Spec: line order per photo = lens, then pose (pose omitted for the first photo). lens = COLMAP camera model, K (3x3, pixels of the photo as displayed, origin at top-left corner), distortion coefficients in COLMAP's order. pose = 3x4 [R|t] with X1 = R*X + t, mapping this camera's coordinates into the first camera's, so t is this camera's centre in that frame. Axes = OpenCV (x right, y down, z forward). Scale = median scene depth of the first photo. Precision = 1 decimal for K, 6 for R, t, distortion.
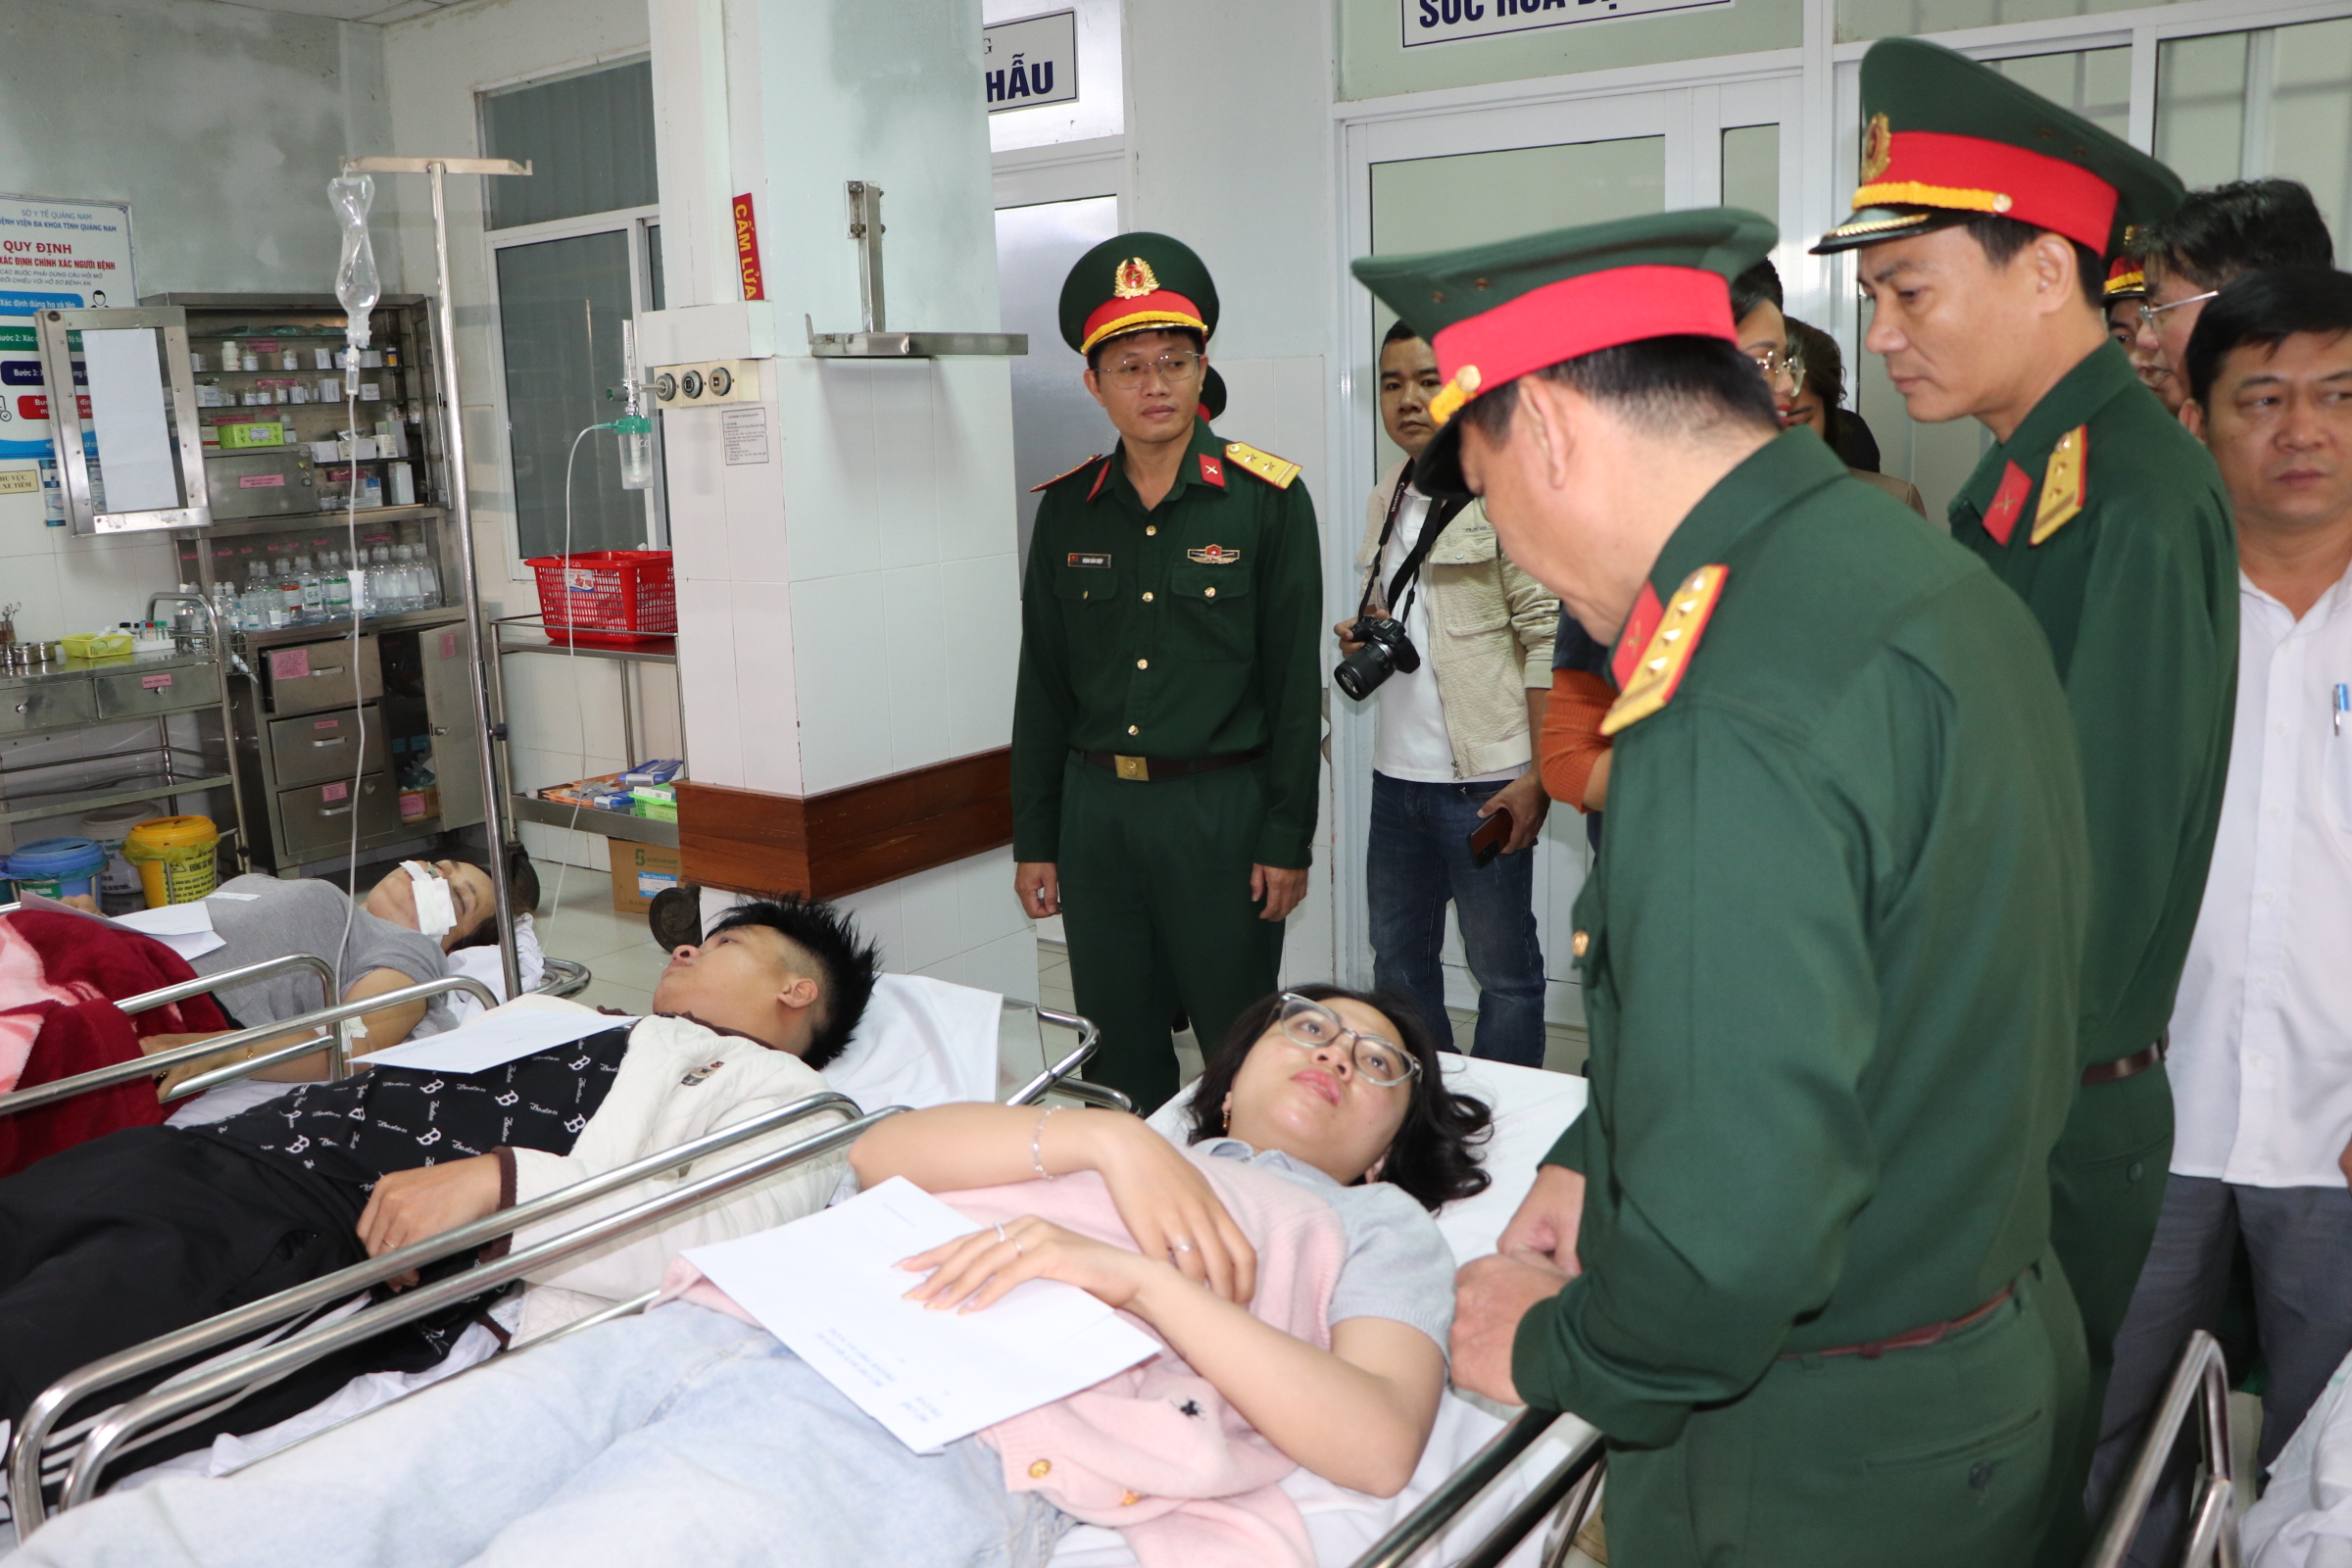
lens RADIAL K [[1962.9, 0, 1176.0], [0, 1962.9, 784.0], [0, 0, 1]] dist [-0.165629, 0.173030]
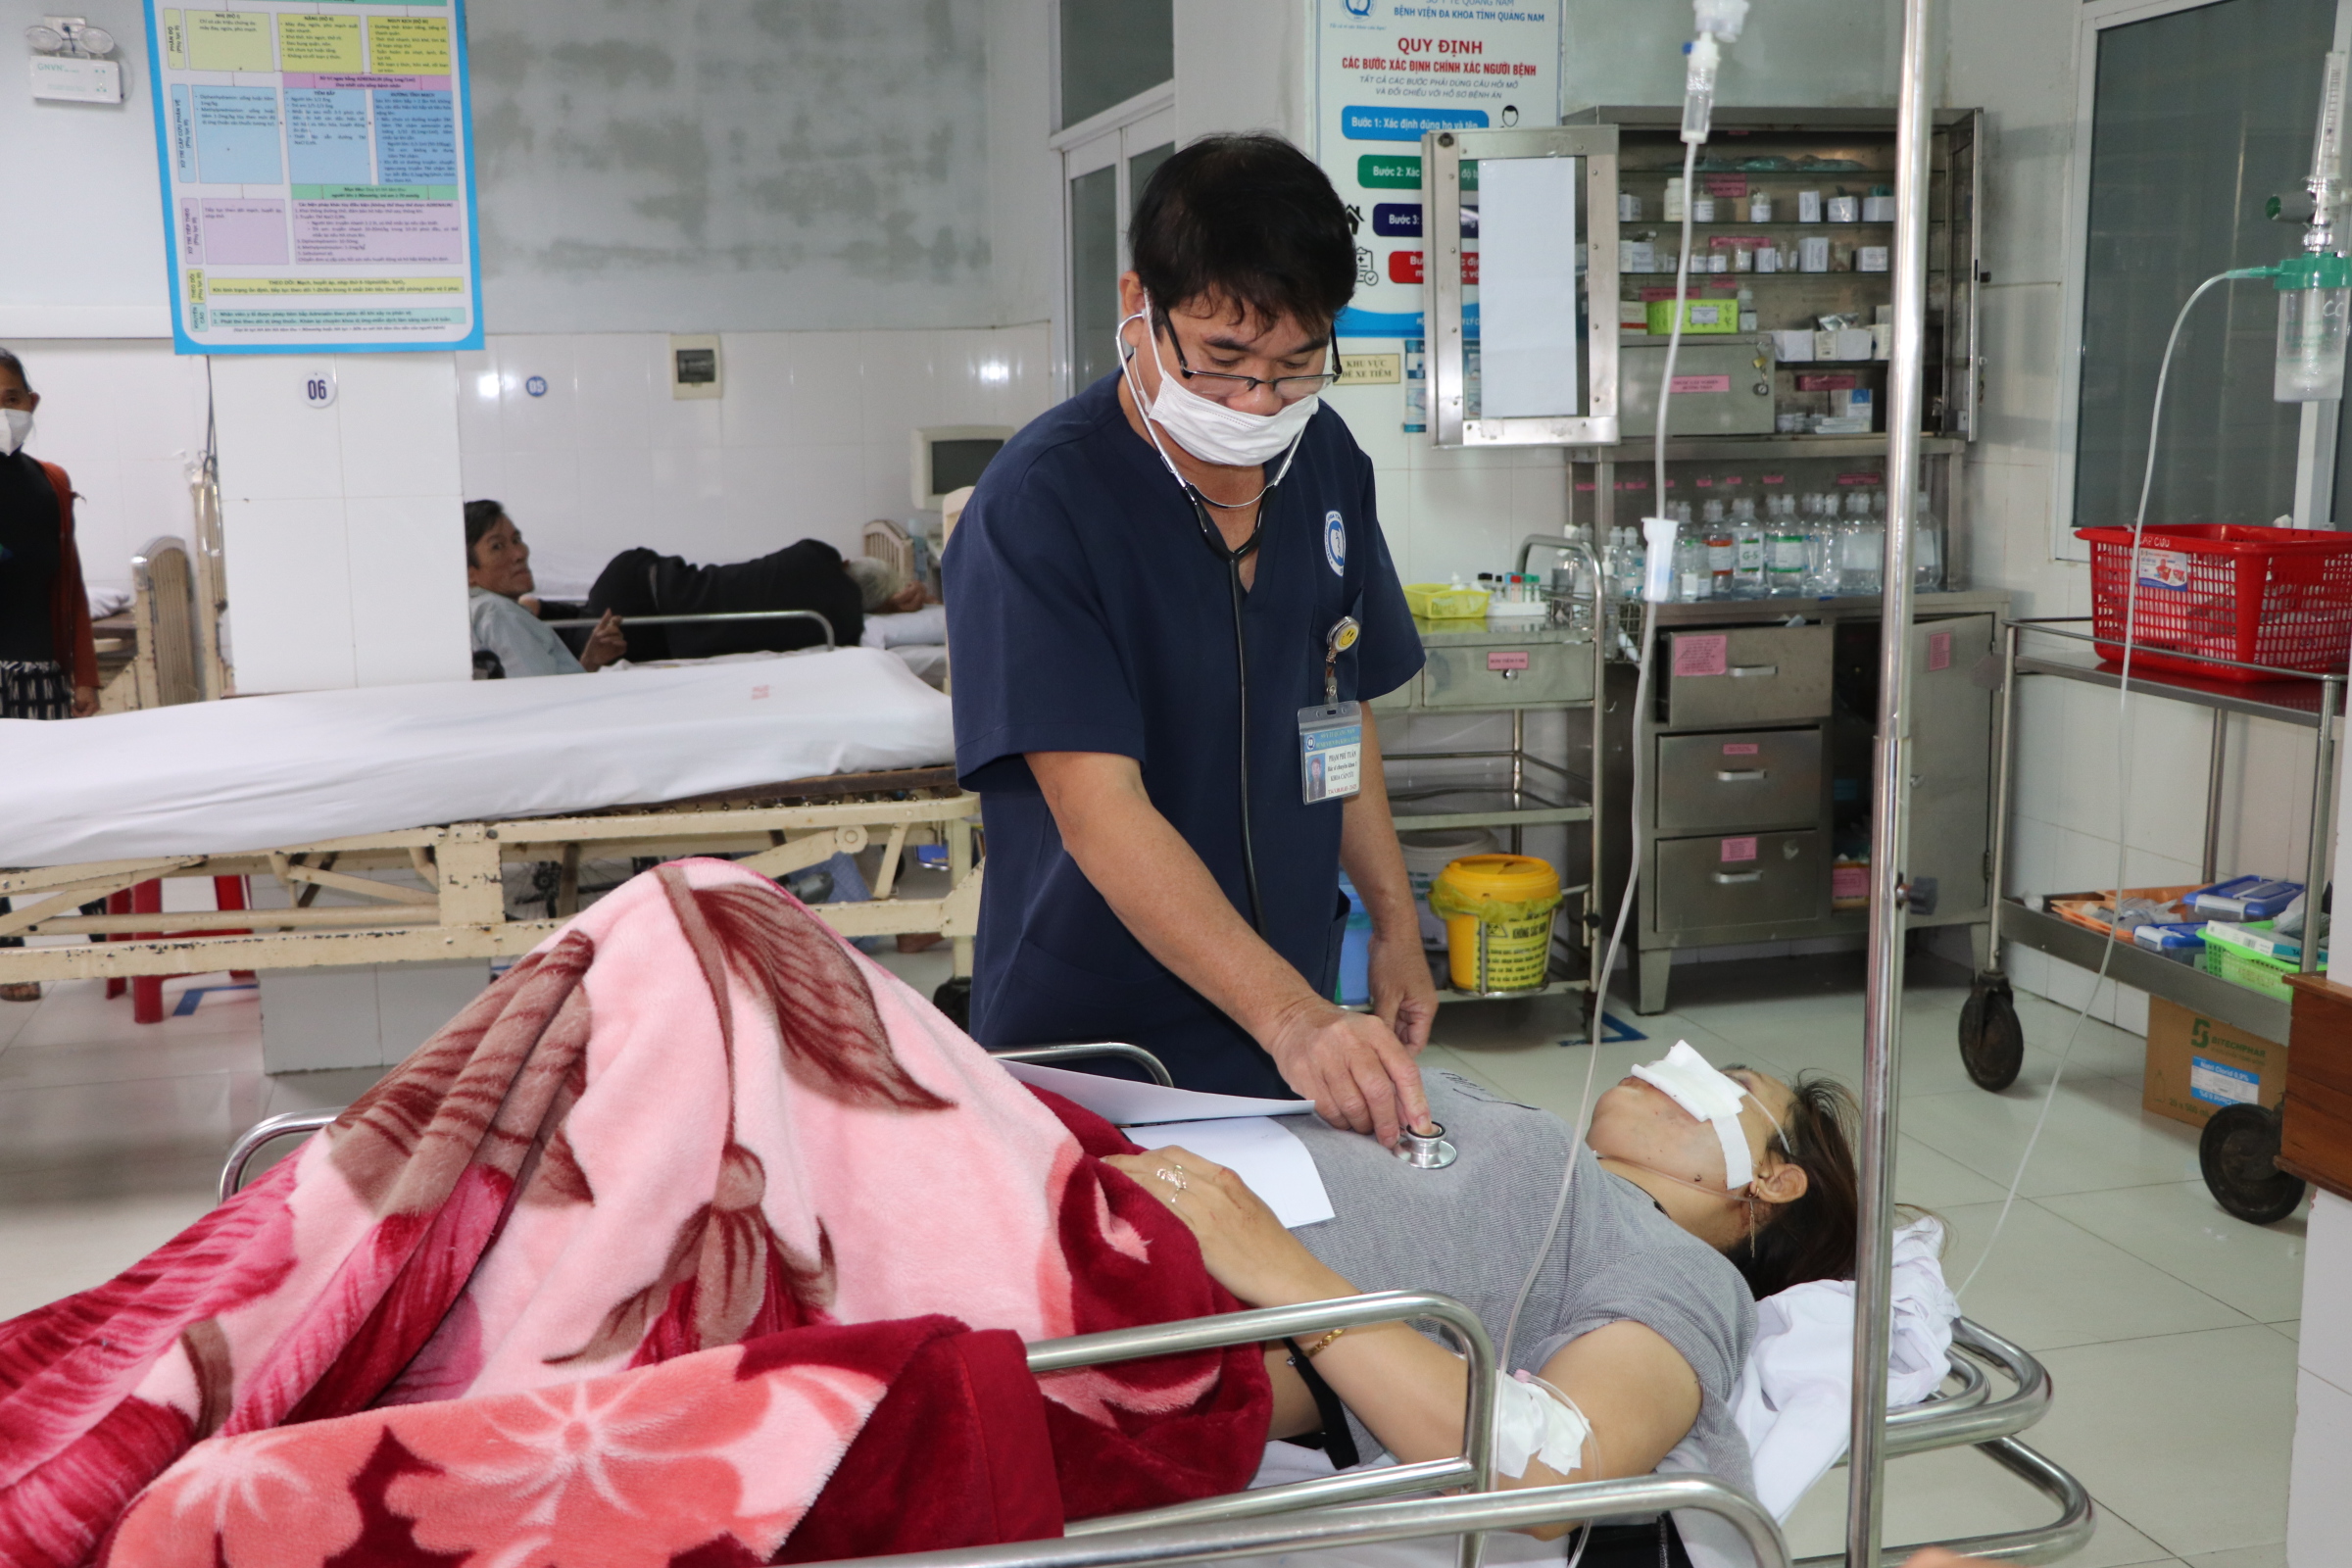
lens RADIAL K [[2345.4, 0, 1176.0], [0, 2345.4, 784.0], [0, 0, 1]] dist [-0.098106, 0.210984]
pose [[0.758675, 0.131869, -0.637984, -0.070975], [-0.135347, 0.989837, 0.043644, -0.028635], [0.637255, 0.053238, 0.768812, 0.247882]]
